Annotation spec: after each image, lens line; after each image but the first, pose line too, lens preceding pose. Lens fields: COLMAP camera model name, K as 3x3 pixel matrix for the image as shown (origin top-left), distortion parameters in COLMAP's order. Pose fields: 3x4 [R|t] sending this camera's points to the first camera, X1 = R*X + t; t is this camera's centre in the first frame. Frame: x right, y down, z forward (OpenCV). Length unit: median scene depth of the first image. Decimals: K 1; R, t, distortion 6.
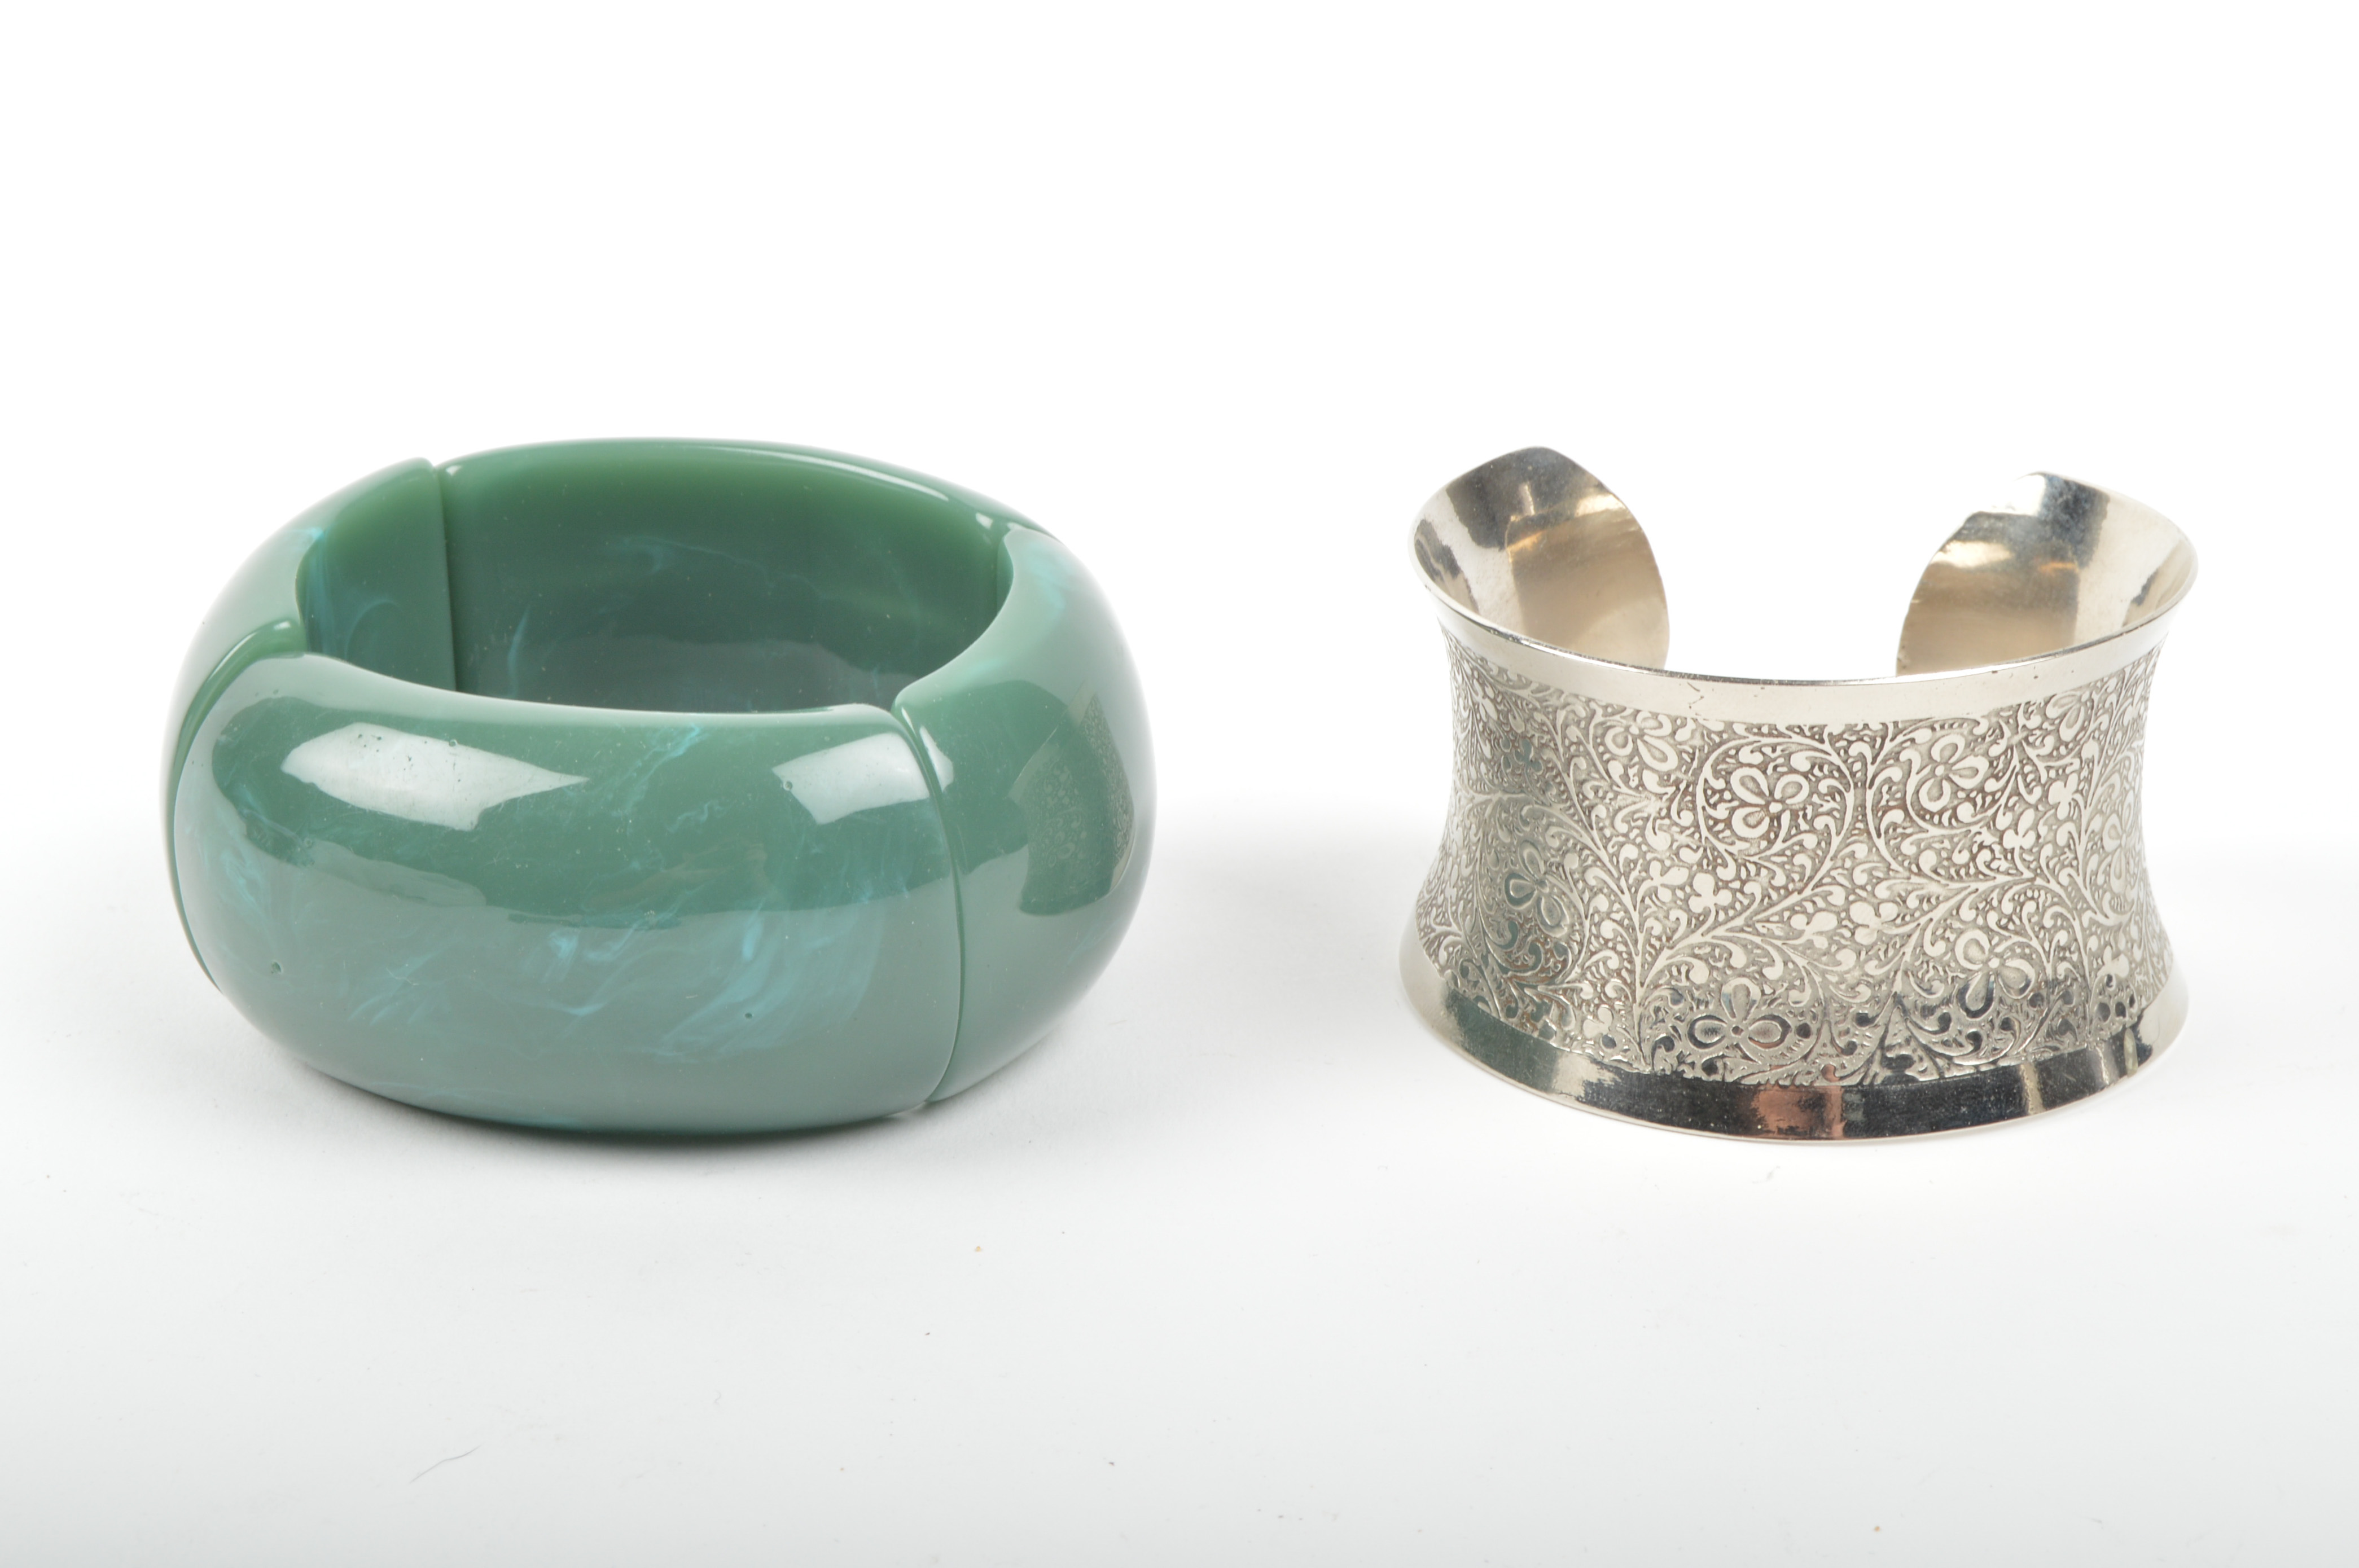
lens RADIAL K [[5155.0, 0, 1201.9], [0, 5155.0, 786.2], [0, 0, 1]] dist [0.499735, 0.000000]
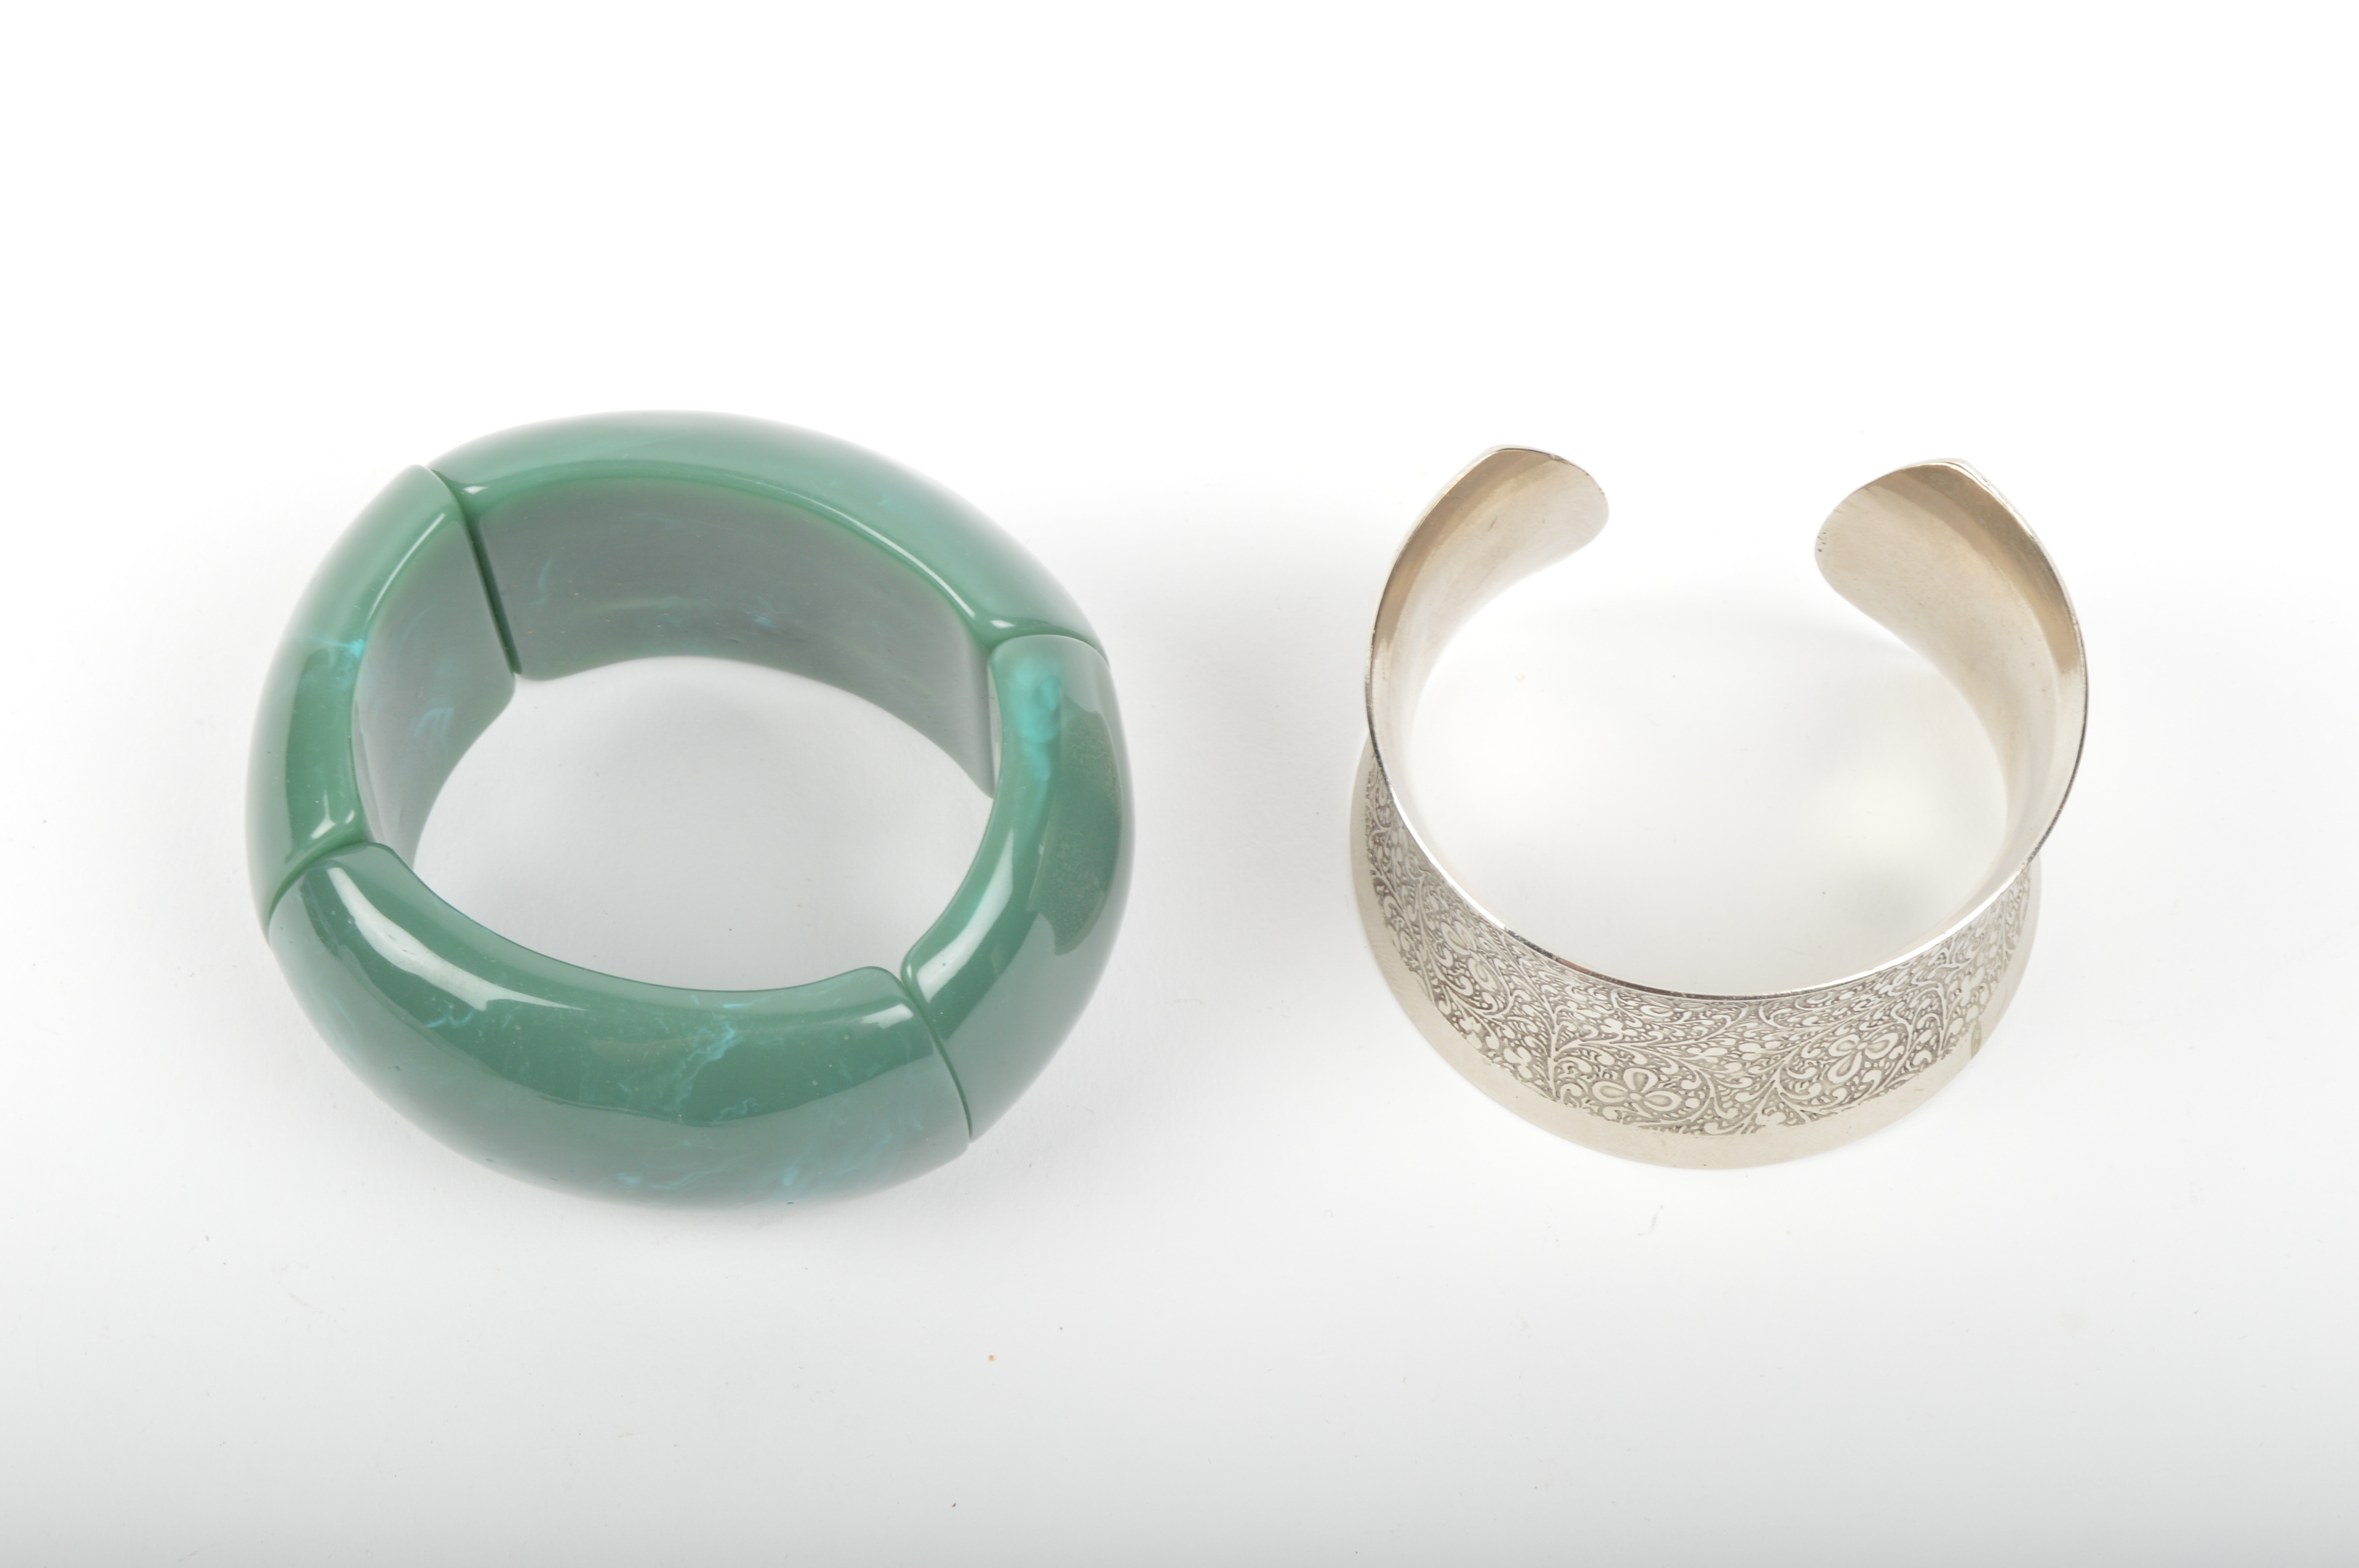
lens RADIAL K [[5154.7, 0, 1168.4], [0, 5154.7, 780.7], [0, 0, 1]] dist [0.499735, 0.000000]
pose [[0.999997, 0.002153, 0.001439, -0.003319], [-0.002564, 0.746350, 0.665548, -0.783644], [0.000359, -0.665550, 0.746353, 0.181345]]
